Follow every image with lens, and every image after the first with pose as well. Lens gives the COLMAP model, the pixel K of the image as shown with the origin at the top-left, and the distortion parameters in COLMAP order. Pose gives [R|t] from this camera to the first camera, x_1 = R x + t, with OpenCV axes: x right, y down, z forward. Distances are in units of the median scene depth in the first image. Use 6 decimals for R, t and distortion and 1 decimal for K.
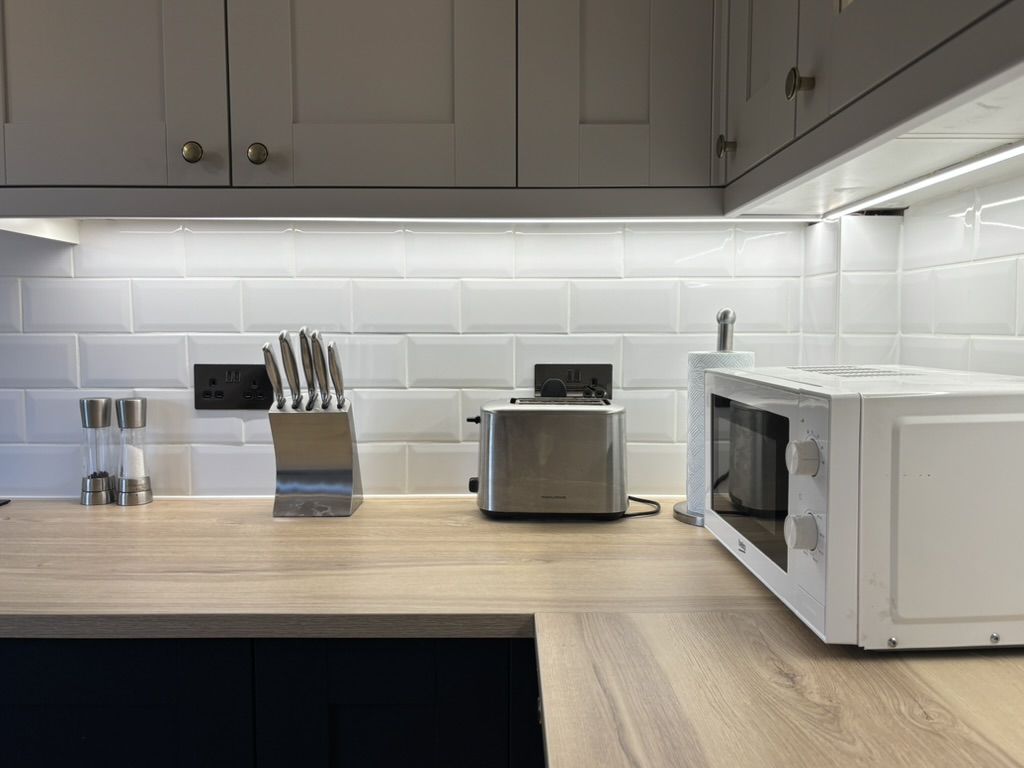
lens RADIAL K [[960.6, 0, 509.6], [0, 960.6, 390.1], [0, 0, 1]] dist [0.006988, 0.000000]
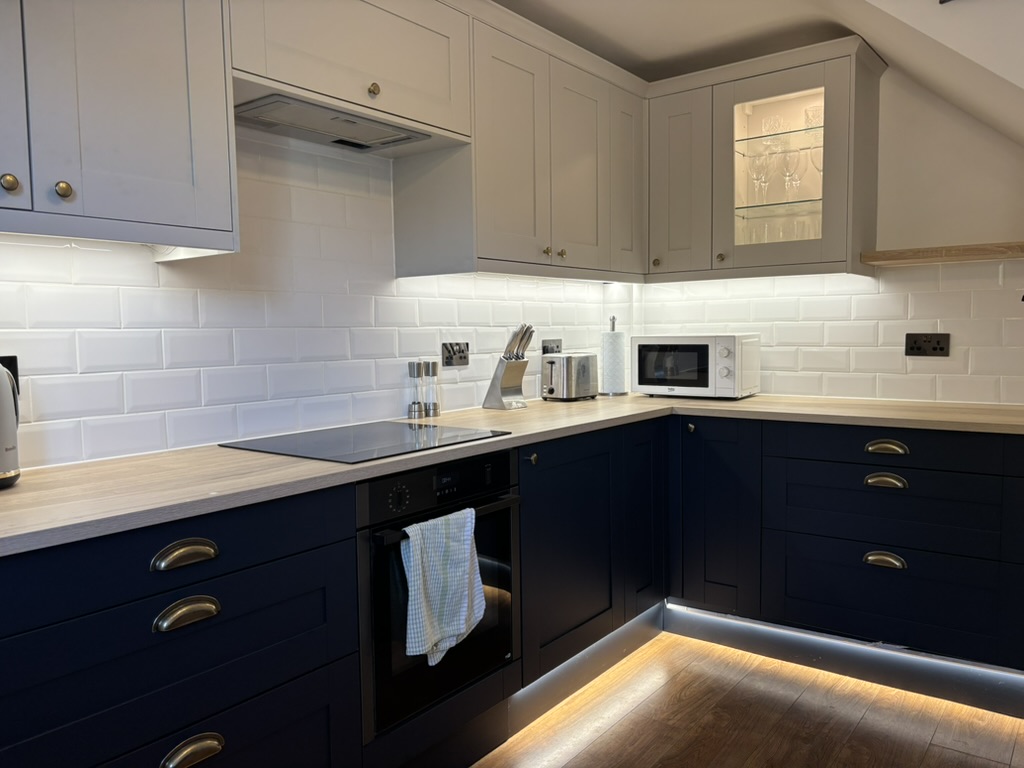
lens RADIAL K [[770.0, 0, 511.6], [0, 770.0, 380.8], [0, 0, 1]] dist [-0.004718, 0.000525]
pose [[0.589021, -0.062996, 0.805659, -1.511233], [0.054424, 0.997786, 0.038229, -0.001636], [-0.806283, 0.021329, 0.591145, -0.038090]]
